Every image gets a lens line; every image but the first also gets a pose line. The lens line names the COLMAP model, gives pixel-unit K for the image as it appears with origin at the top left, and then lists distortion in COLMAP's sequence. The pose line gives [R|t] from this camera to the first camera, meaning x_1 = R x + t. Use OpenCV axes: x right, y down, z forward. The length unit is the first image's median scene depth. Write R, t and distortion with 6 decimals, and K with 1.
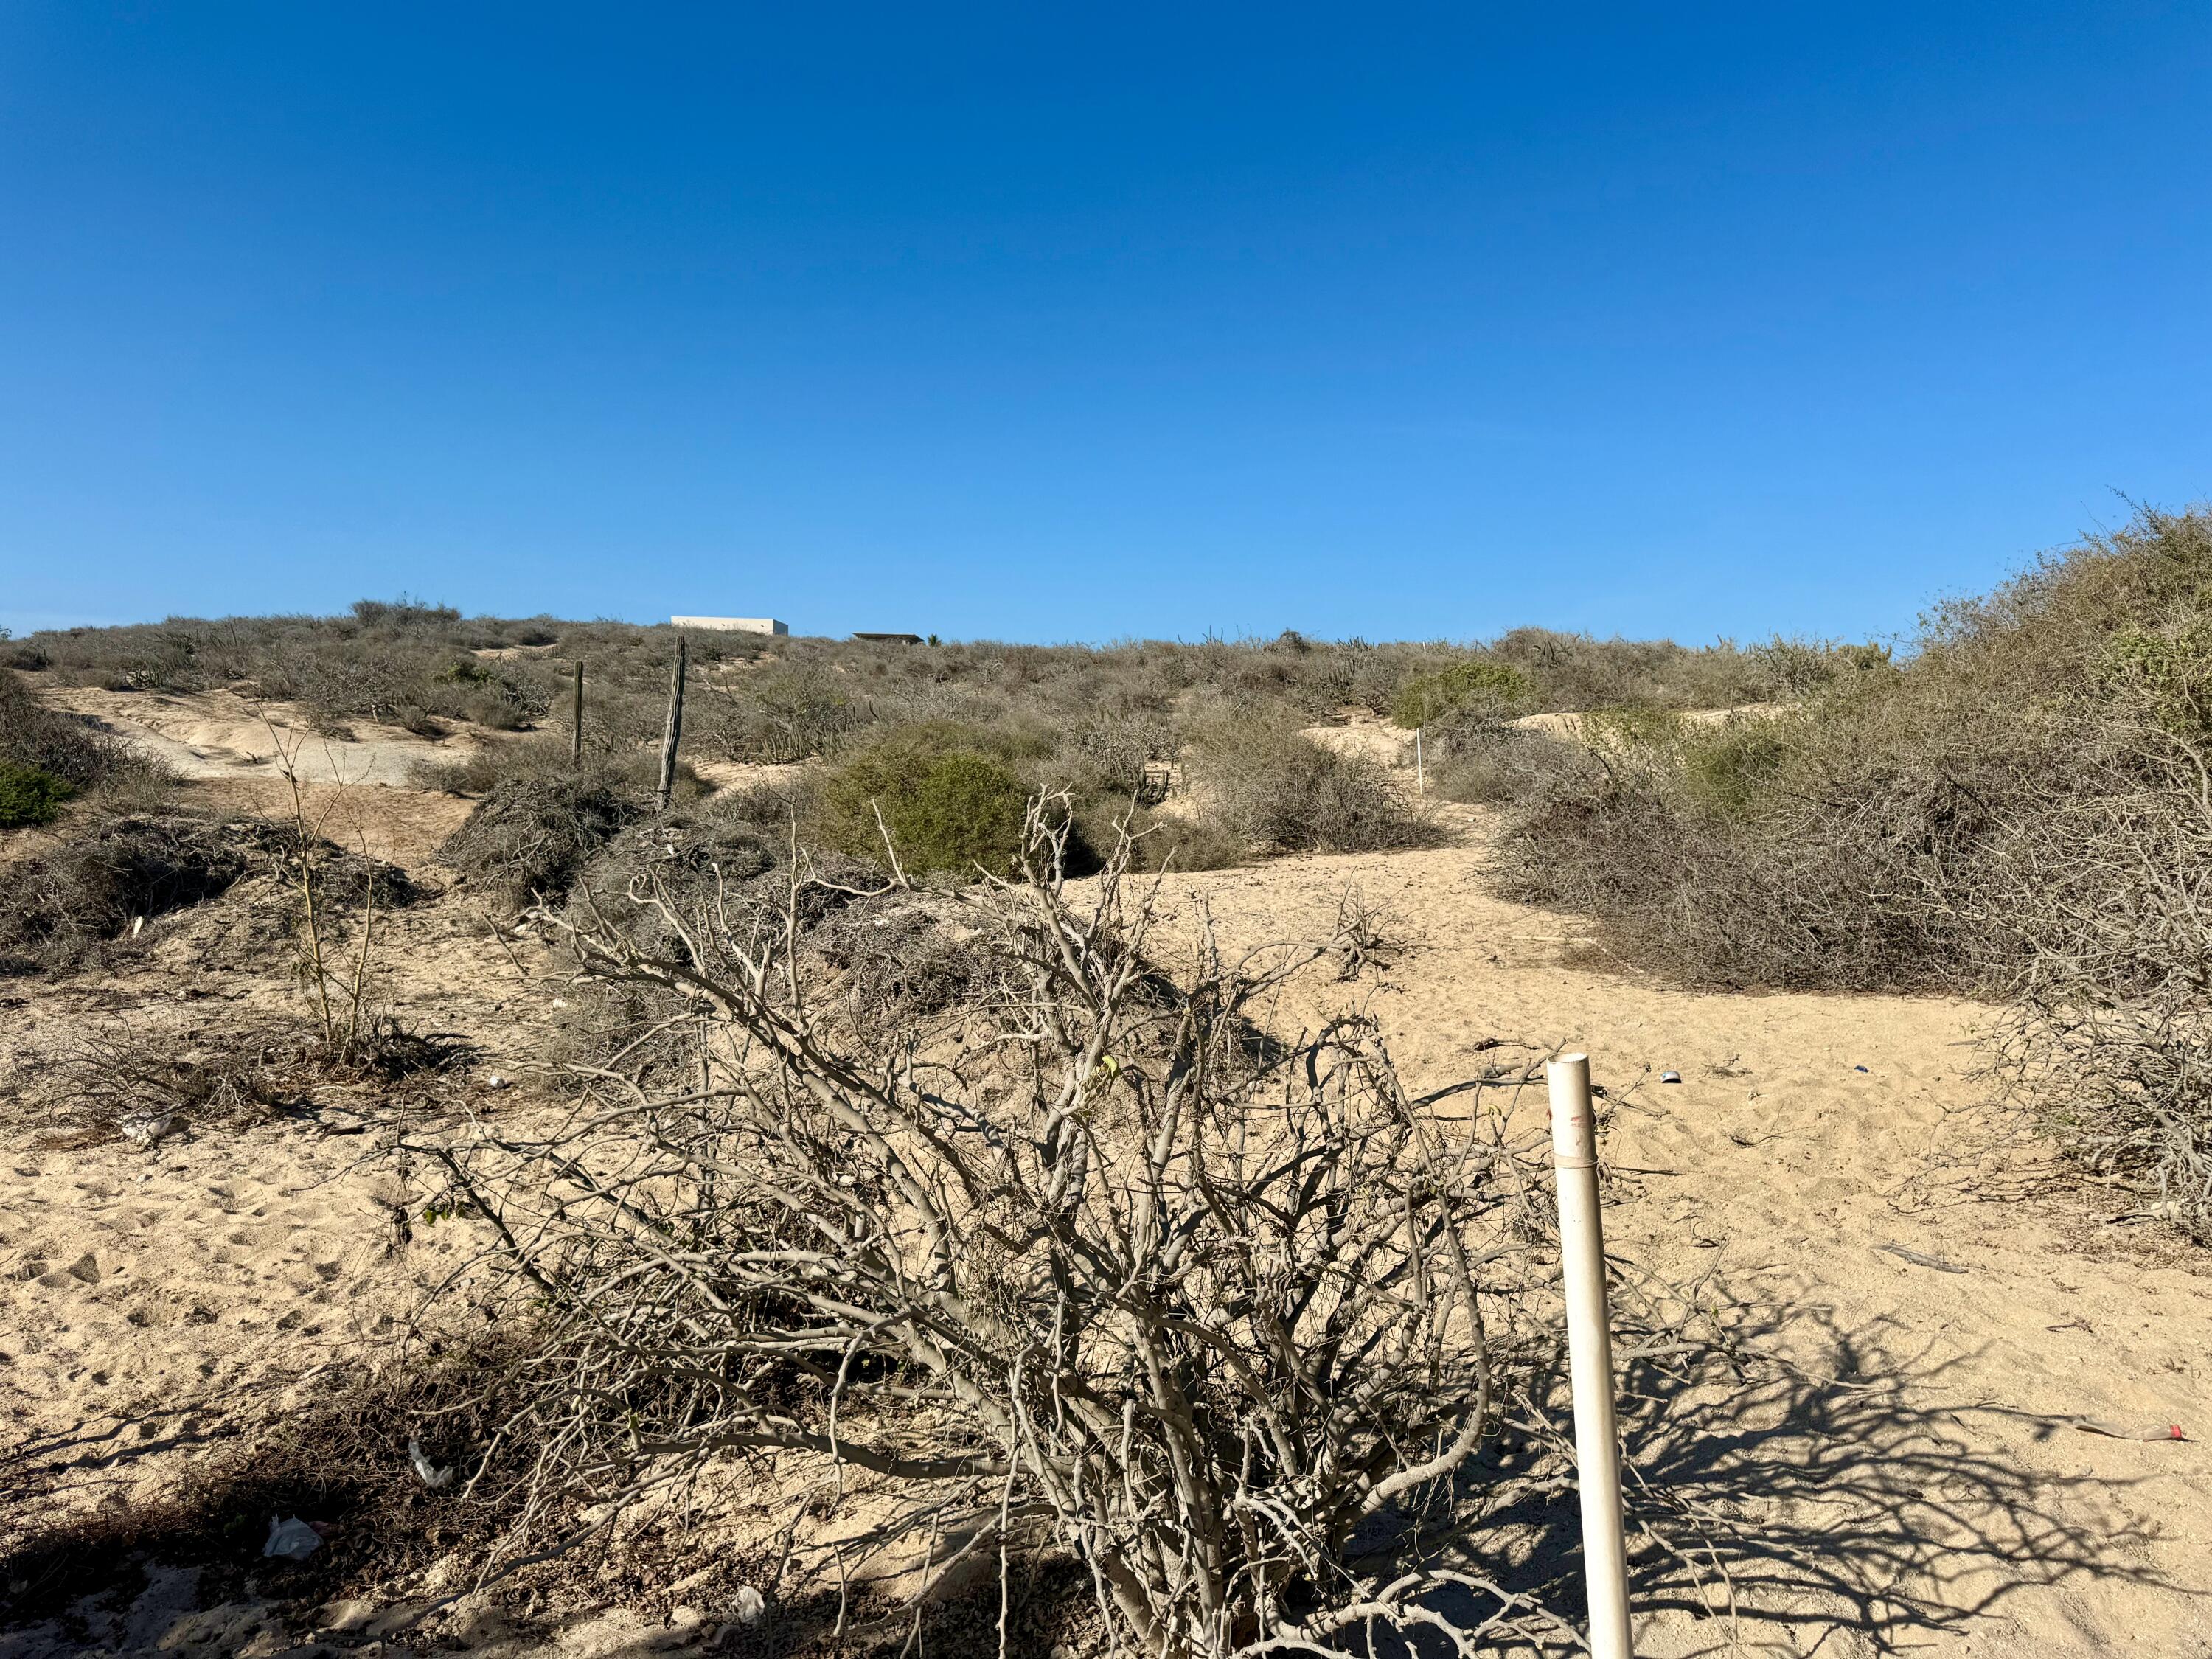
lens RADIAL K [[1566.1, 0, 1110.9], [0, 1566.1, 831.7], [0, 0, 1]] dist [0.037259, -0.038606]
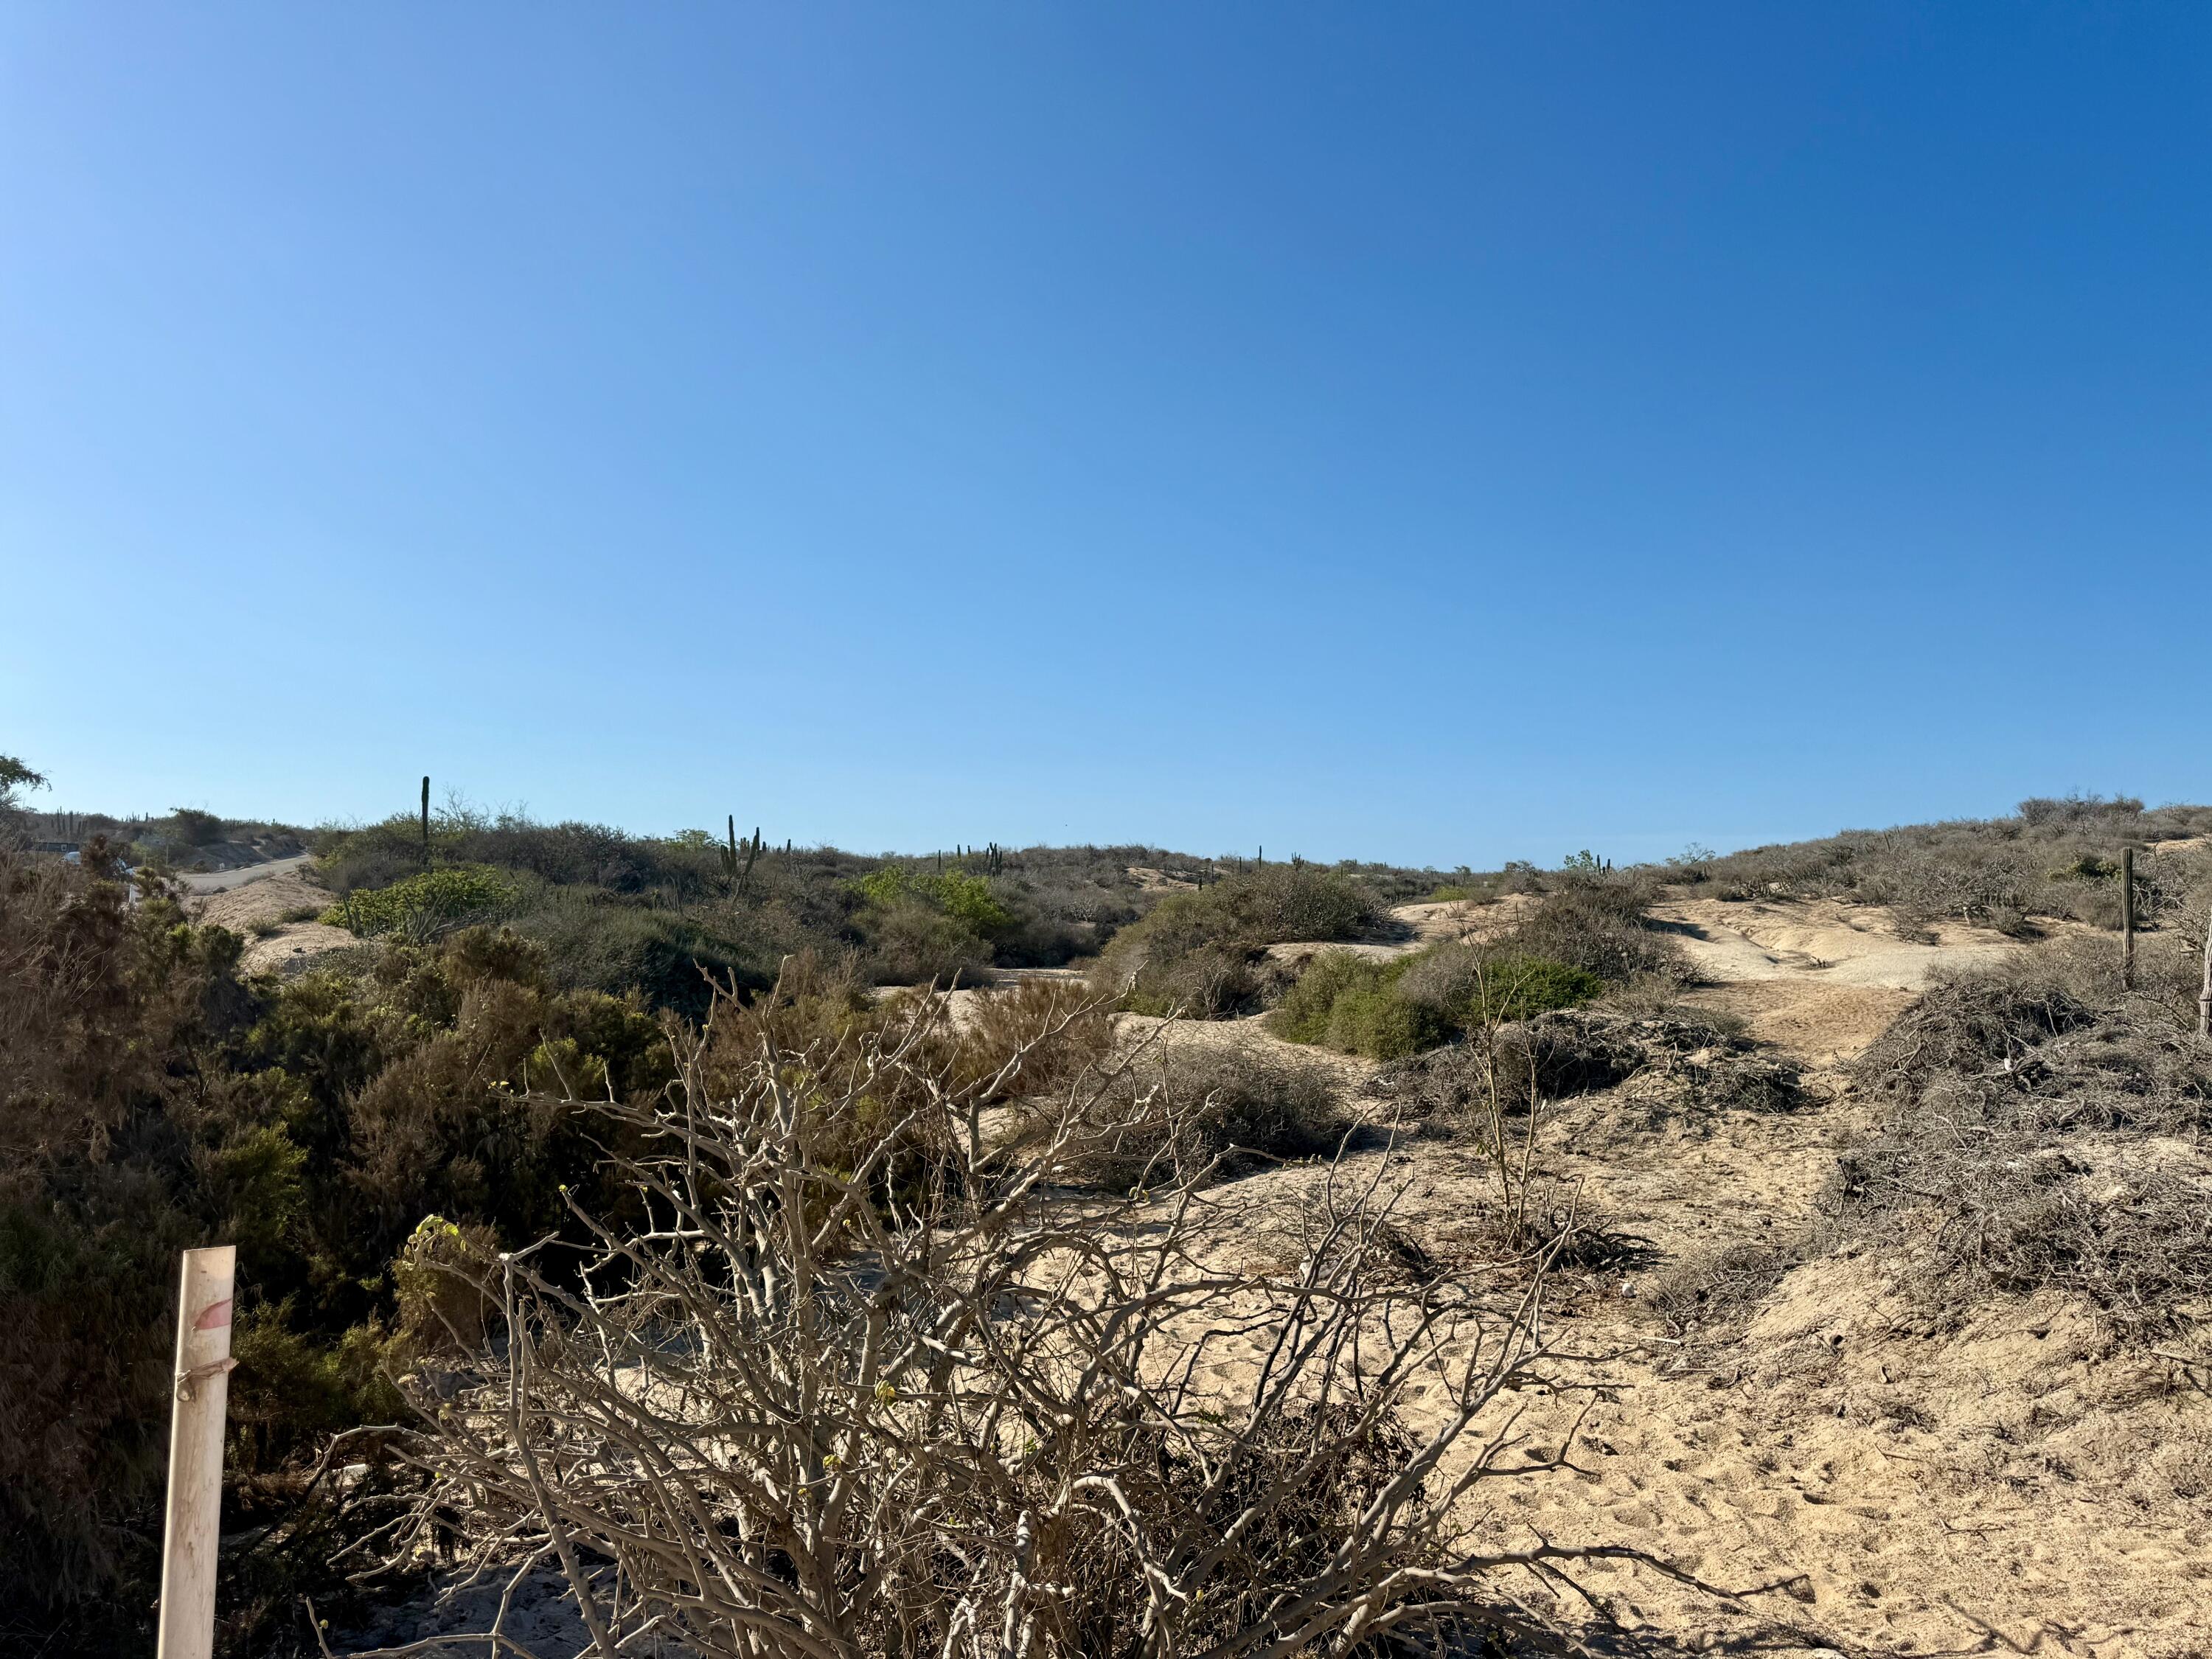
lens RADIAL K [[1566.1, 0, 1096.8], [0, 1566.1, 829.3], [0, 0, 1]] dist [0.037259, -0.038606]
pose [[0.543628, -0.071367, -0.836286, 0.106205], [-0.039563, 0.993092, -0.110466, -0.000855], [0.838393, 0.093139, 0.537050, 0.076689]]
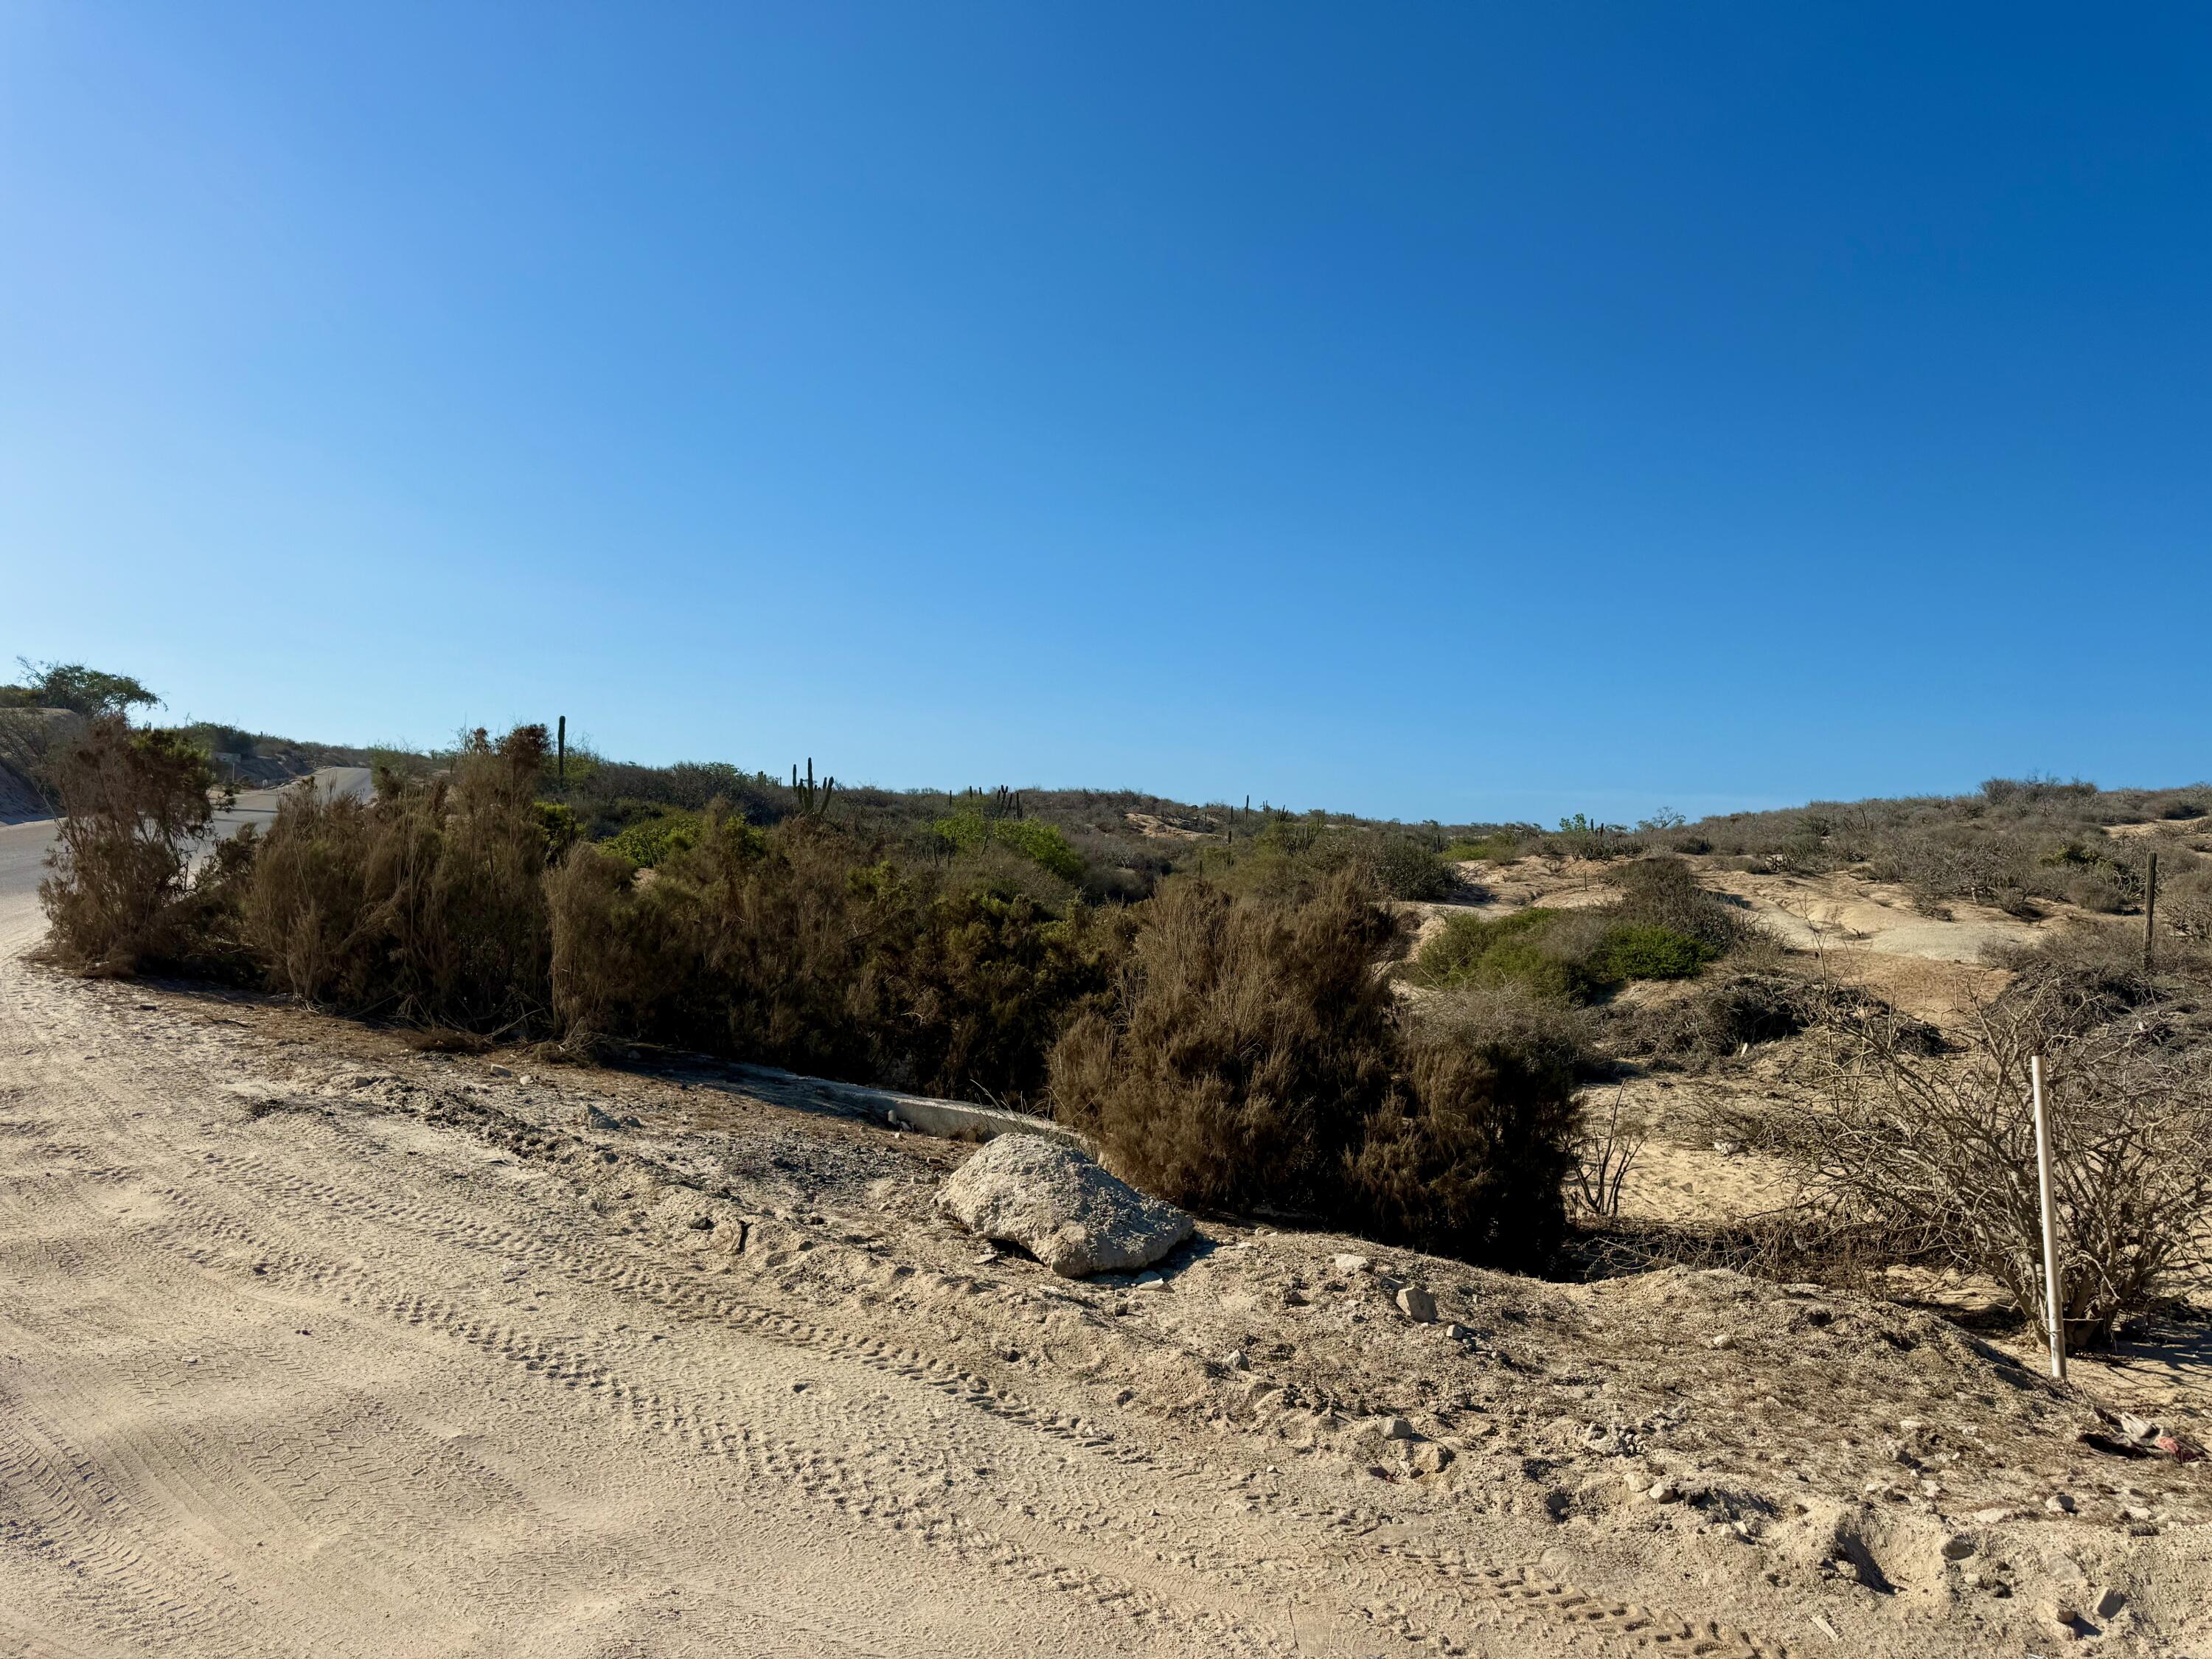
lens RADIAL K [[1566.1, 0, 1108.8], [0, 1566.1, 844.3], [0, 0, 1]] dist [0.037259, -0.038606]
pose [[0.575836, -0.011494, -0.817485, 0.158764], [-0.071451, 0.995368, -0.064325, 0.004390], [0.814437, 0.095451, 0.572347, -0.220231]]
